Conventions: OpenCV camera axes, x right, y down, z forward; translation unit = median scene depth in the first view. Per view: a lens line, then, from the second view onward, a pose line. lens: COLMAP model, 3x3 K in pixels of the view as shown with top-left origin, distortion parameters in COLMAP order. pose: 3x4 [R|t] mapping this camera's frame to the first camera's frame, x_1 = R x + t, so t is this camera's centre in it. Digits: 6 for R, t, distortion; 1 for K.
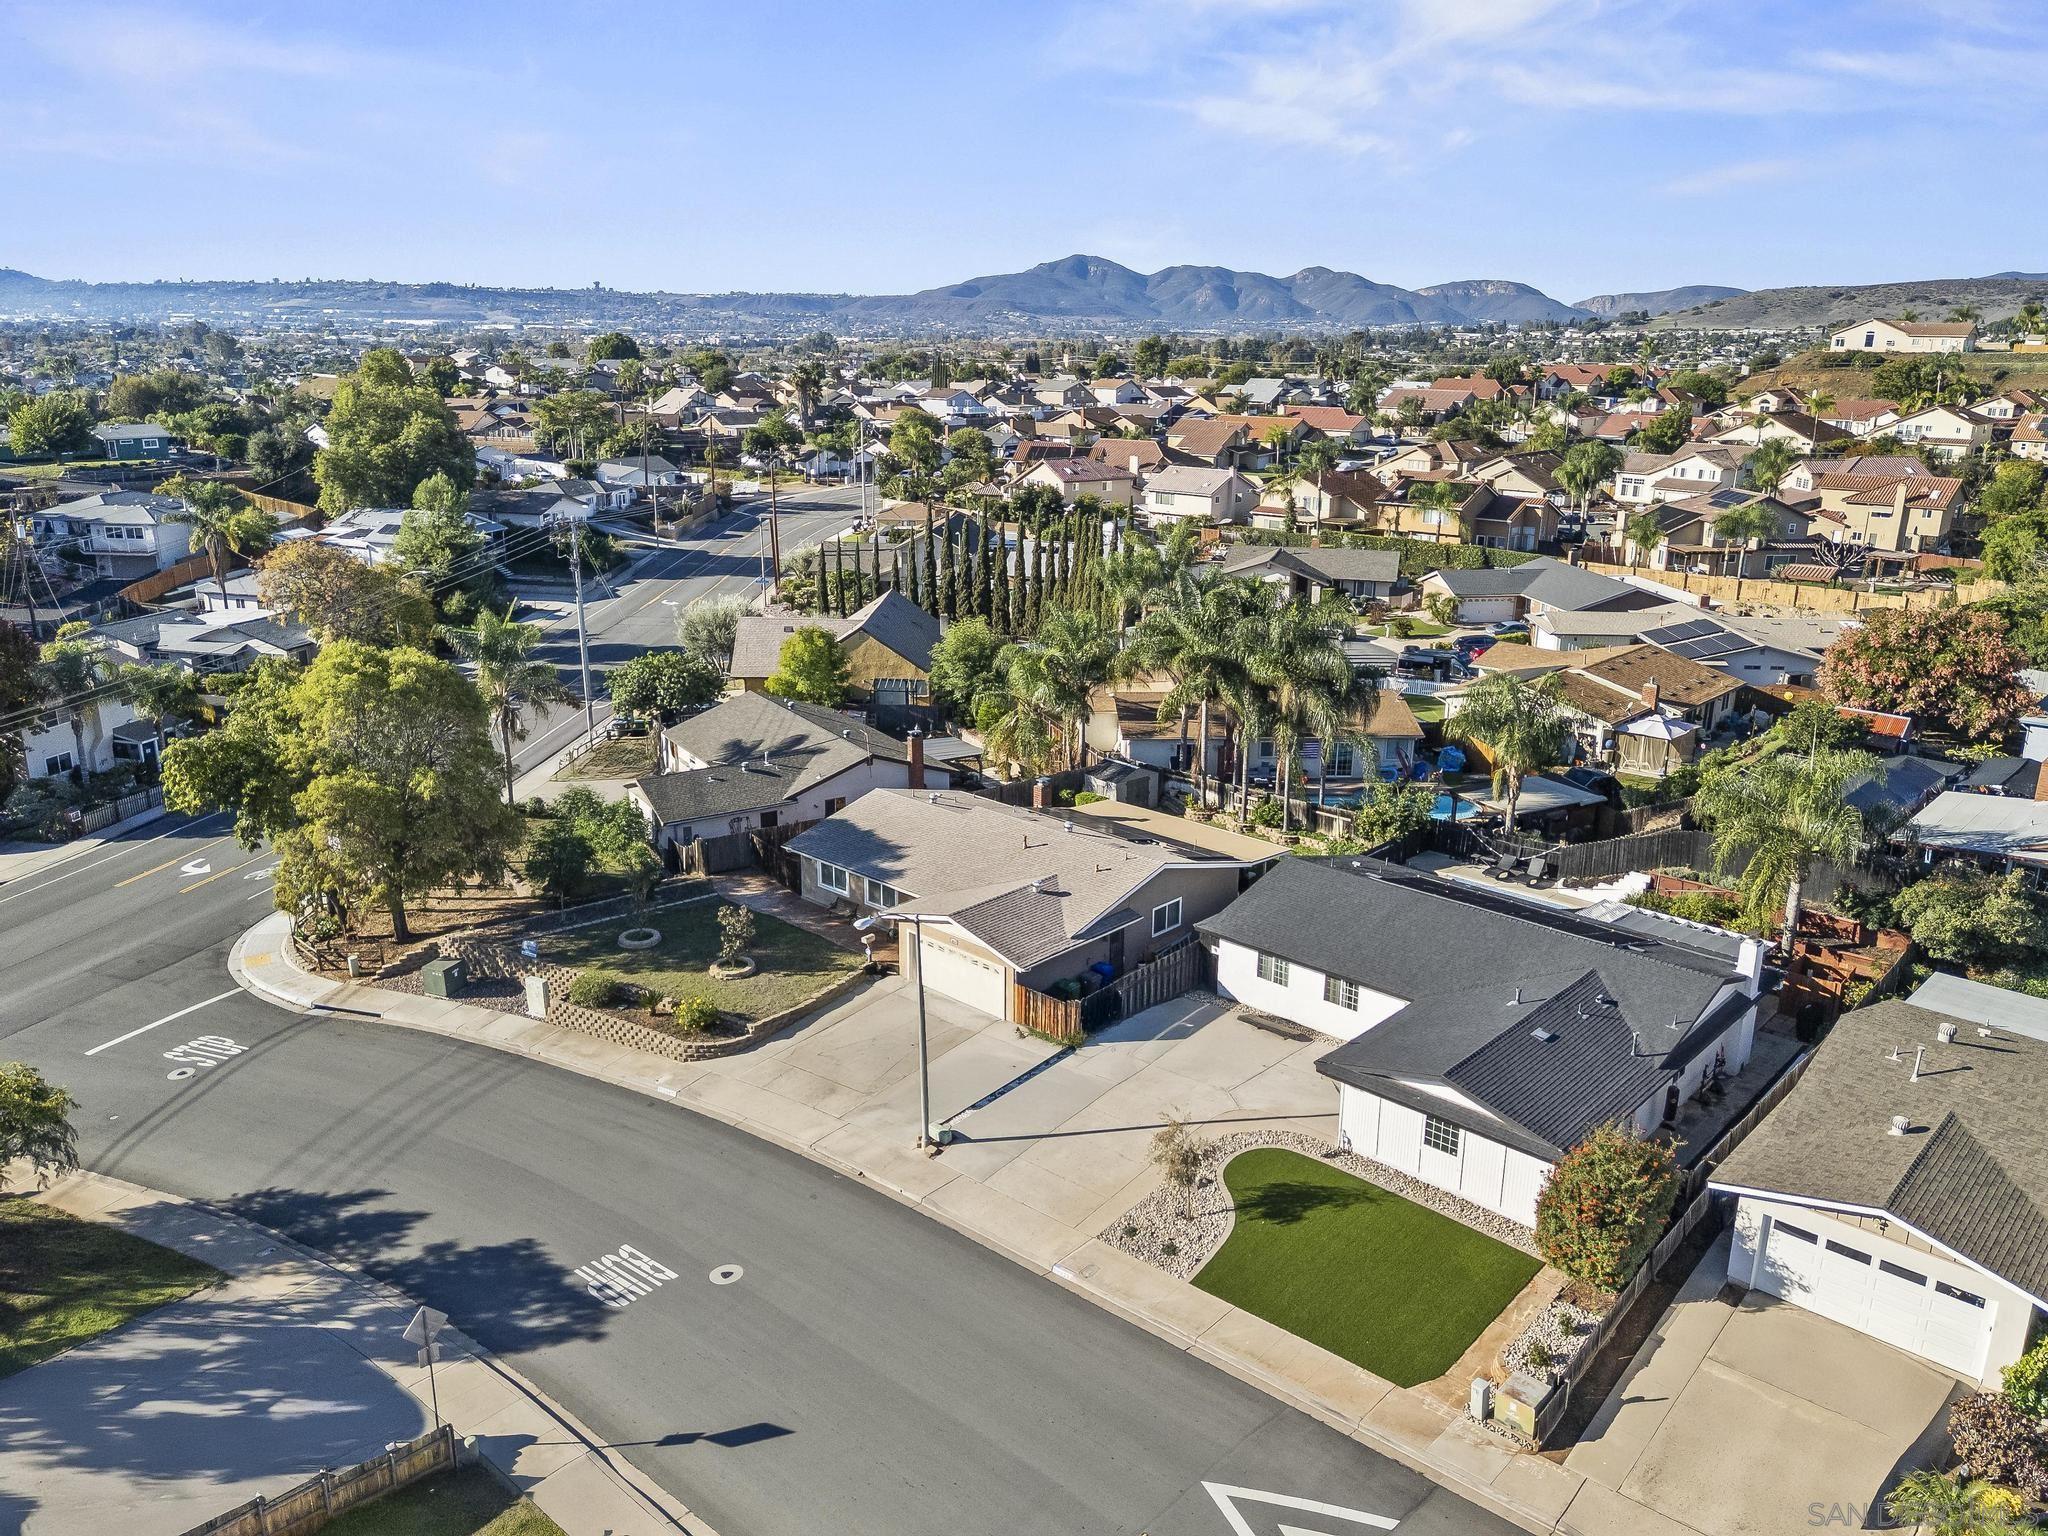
lens RADIAL K [[1517.3, 0, 1024.0], [0, 1517.3, 768.0], [0, 0, 1]] dist [0.090433, -0.100786]
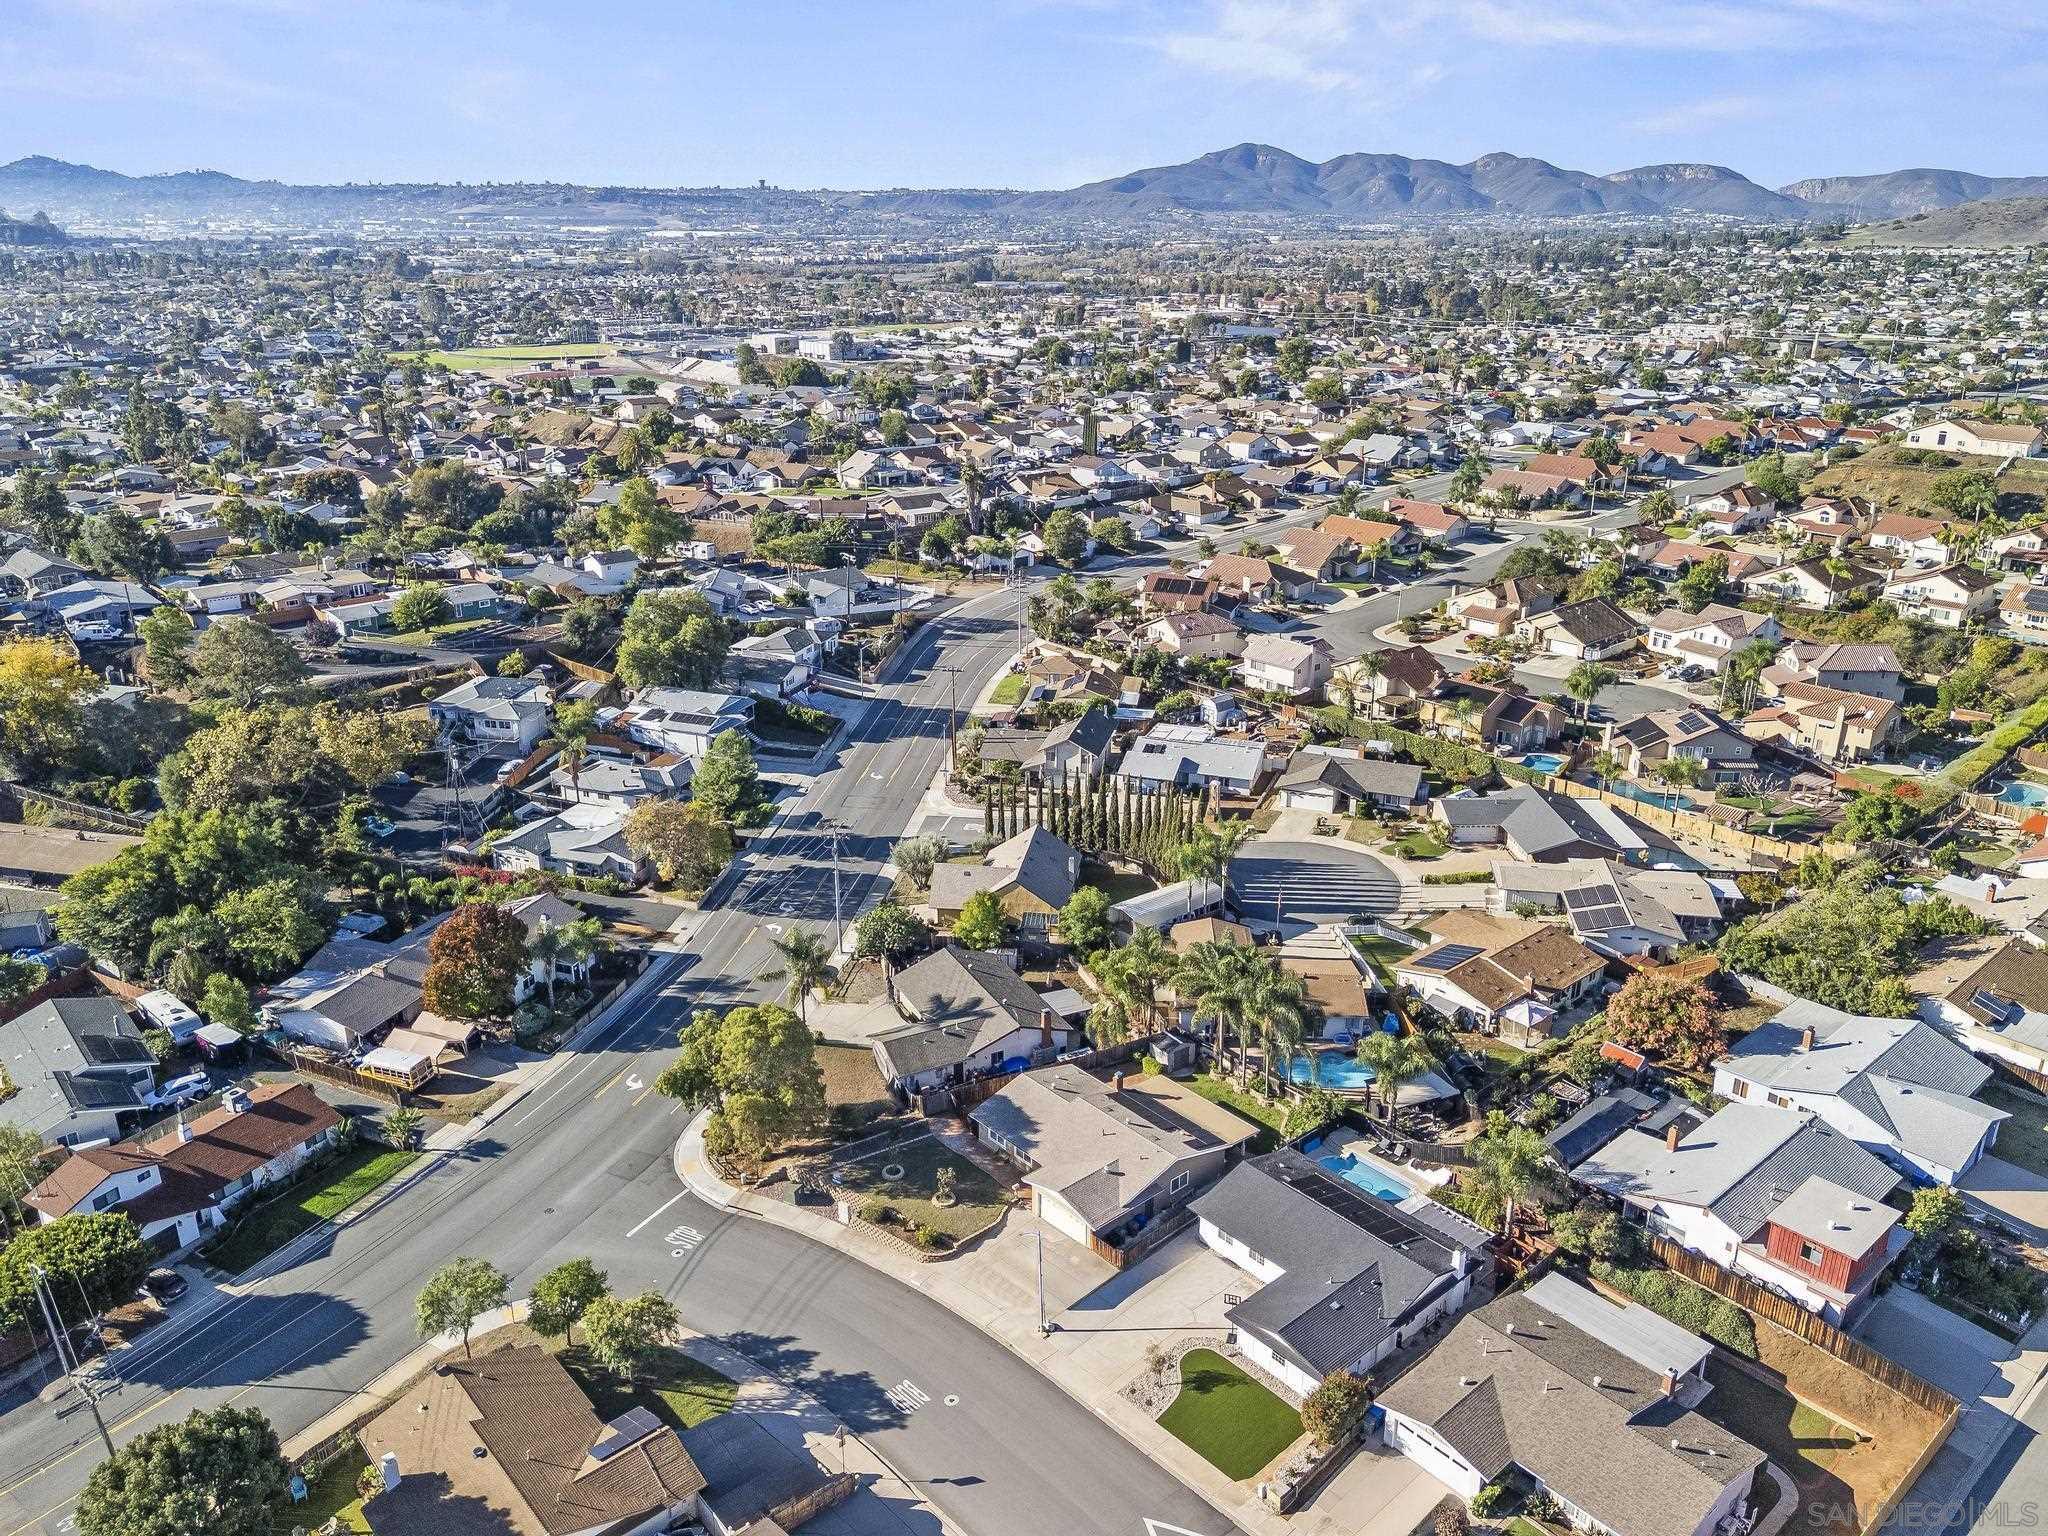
lens RADIAL K [[1517.3, 0, 1024.0], [0, 1517.3, 768.0], [0, 0, 1]] dist [0.090433, -0.100786]
pose [[0.994912, 0.028307, -0.096685, 0.059961], [-0.021910, 0.997540, 0.066594, -0.429541], [0.098332, -0.064137, 0.993085, -0.672964]]
